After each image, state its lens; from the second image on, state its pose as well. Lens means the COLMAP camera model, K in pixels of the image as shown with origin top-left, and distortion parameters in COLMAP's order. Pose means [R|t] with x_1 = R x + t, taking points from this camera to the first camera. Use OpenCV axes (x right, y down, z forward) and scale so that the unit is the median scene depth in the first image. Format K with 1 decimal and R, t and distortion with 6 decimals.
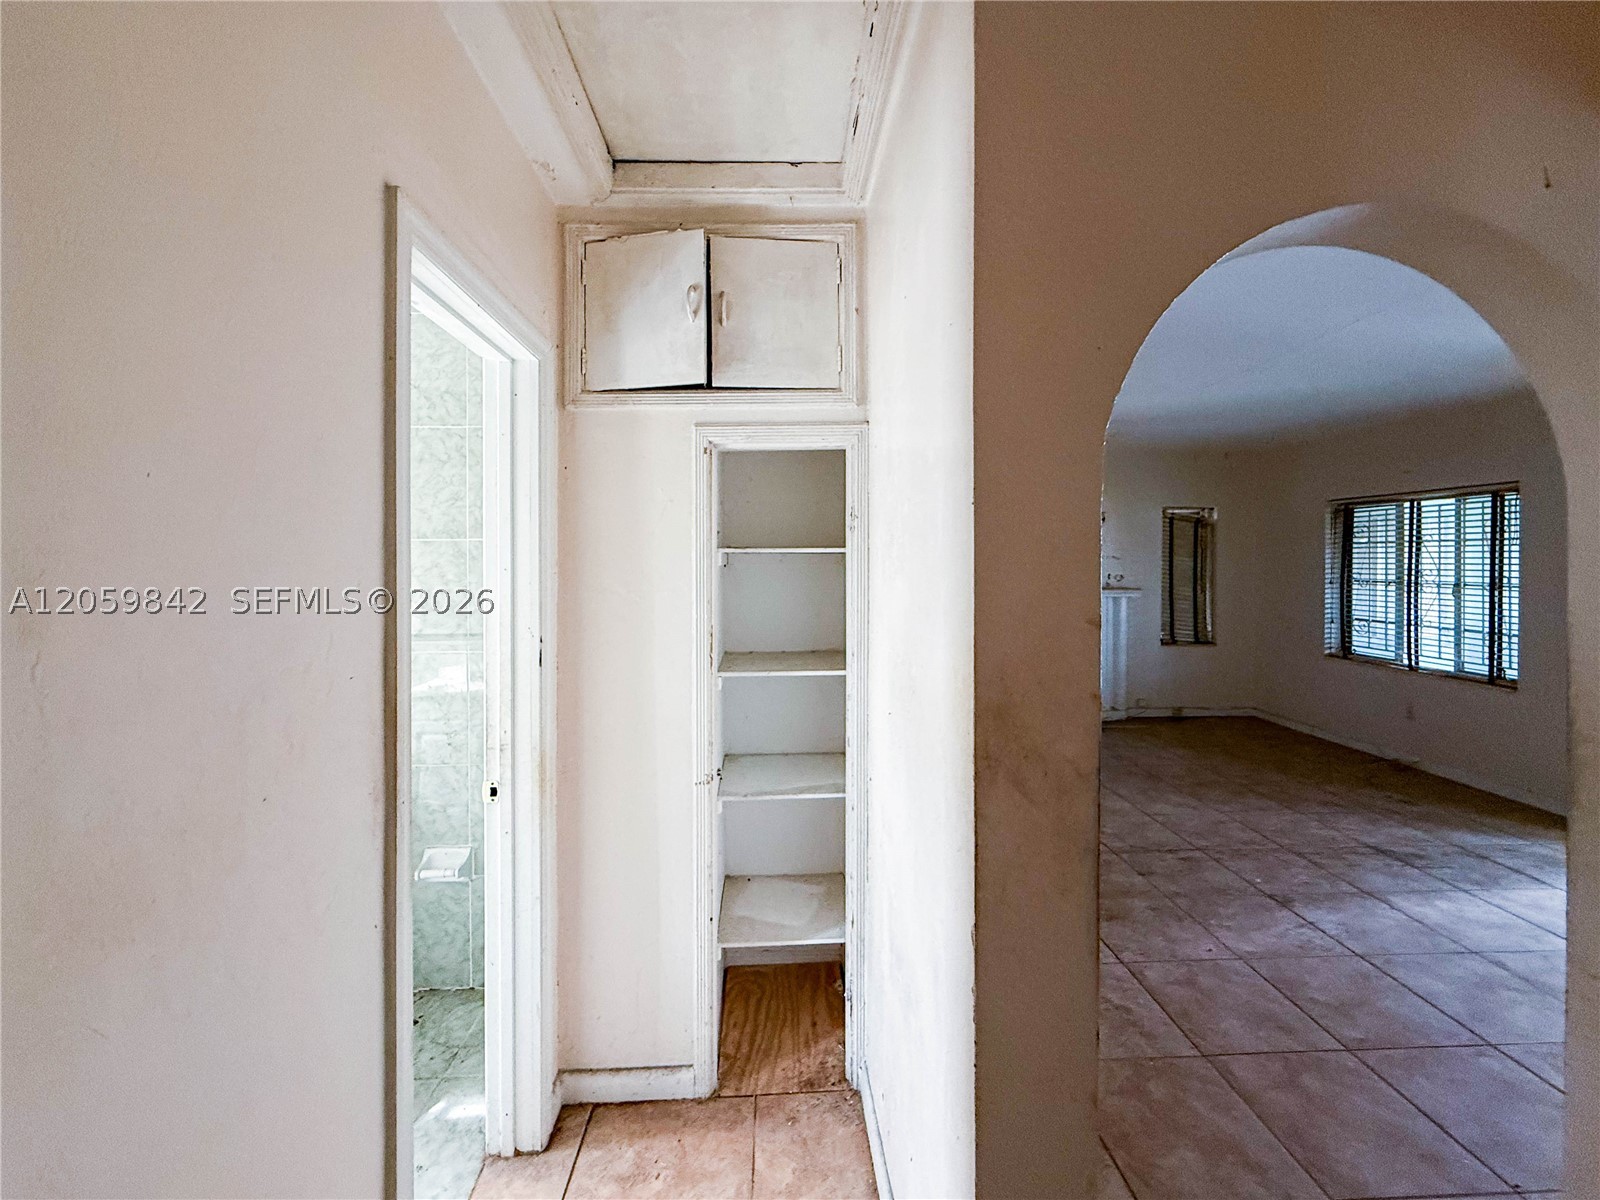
lens RADIAL K [[651.7, 0, 780.3], [0, 651.7, 563.3], [0, 0, 1]] dist [-0.005582, -0.000530]
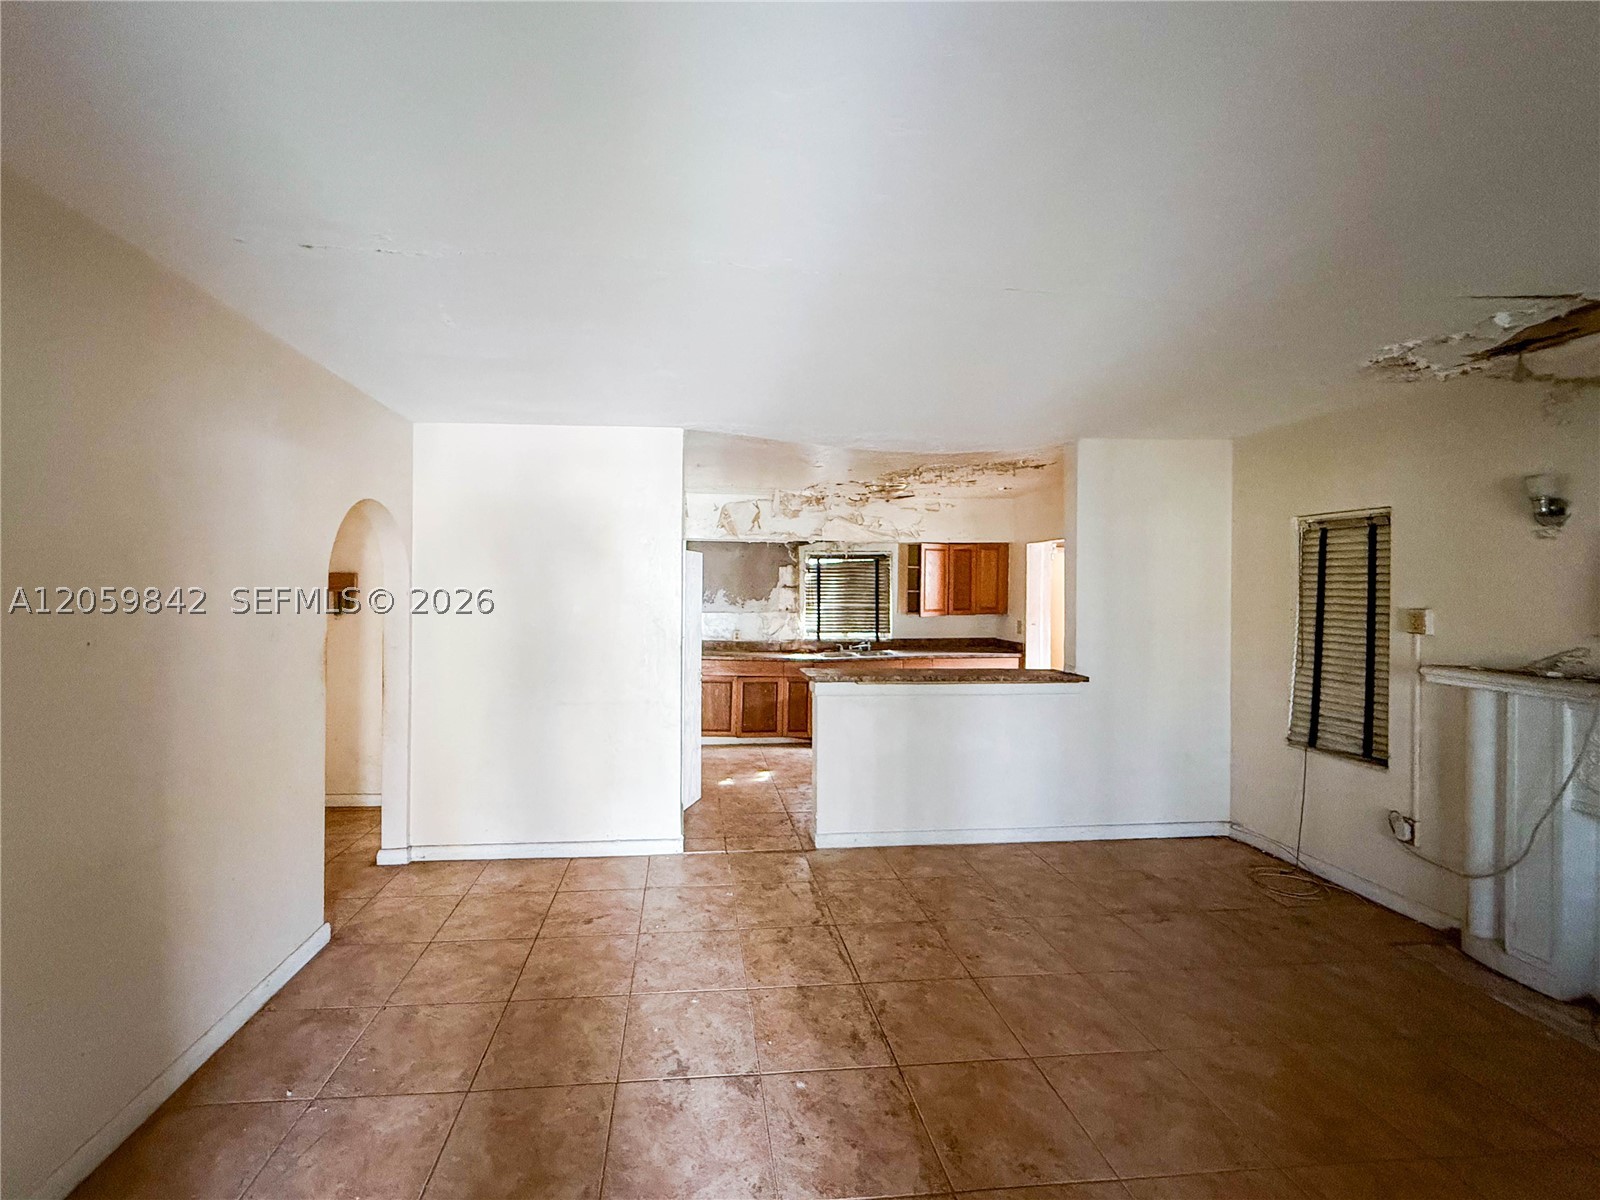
lens RADIAL K [[651.7, 0, 728.9], [0, 651.7, 586.5], [0, 0, 1]] dist [-0.005582, -0.000530]
pose [[0.041507, -0.000750, -0.999138, 0.960795], [-0.011297, 0.999935, -0.001220, -0.018797], [0.999074, 0.011338, 0.041496, 0.607501]]
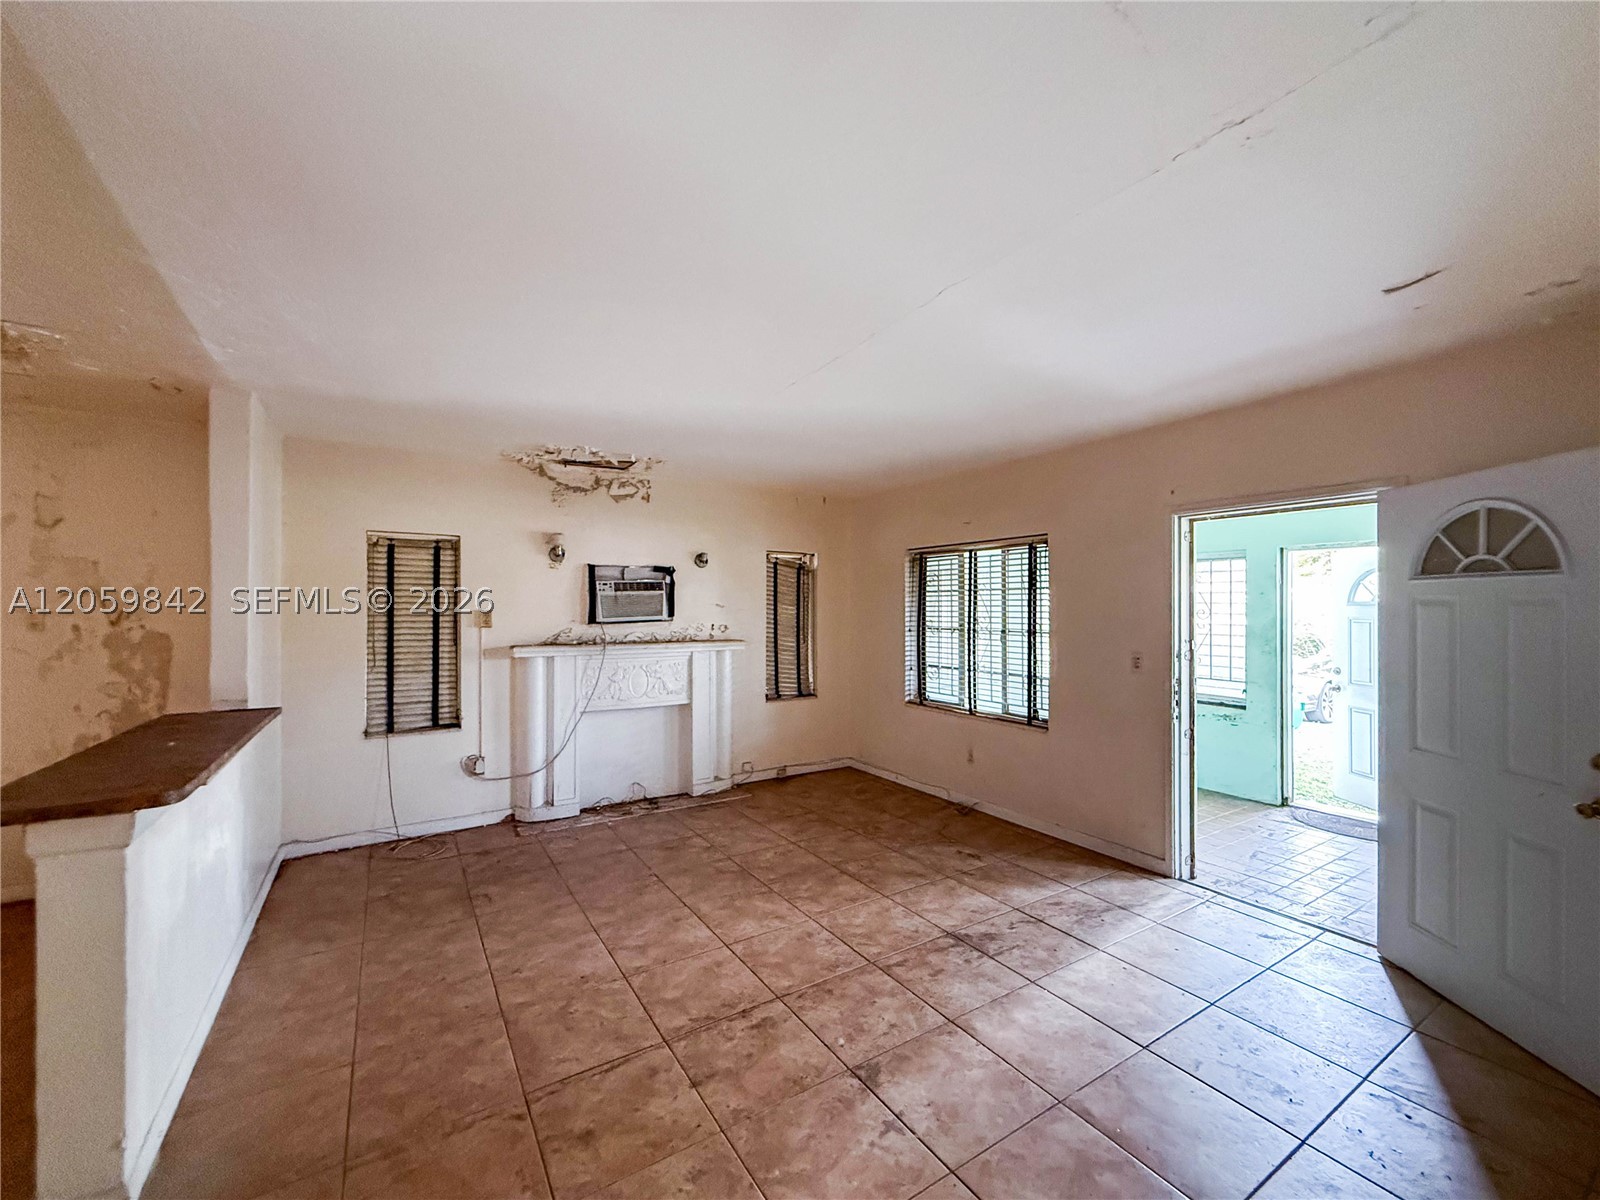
lens RADIAL K [[651.7, 0, 808.0], [0, 651.7, 602.8], [0, 0, 1]] dist [-0.005582, -0.000530]
pose [[0.850224, 0.003493, 0.526410, 0.211361], [0.003669, 0.999914, -0.012561, -0.001246], [-0.526408, 0.012611, 0.850138, 0.259688]]
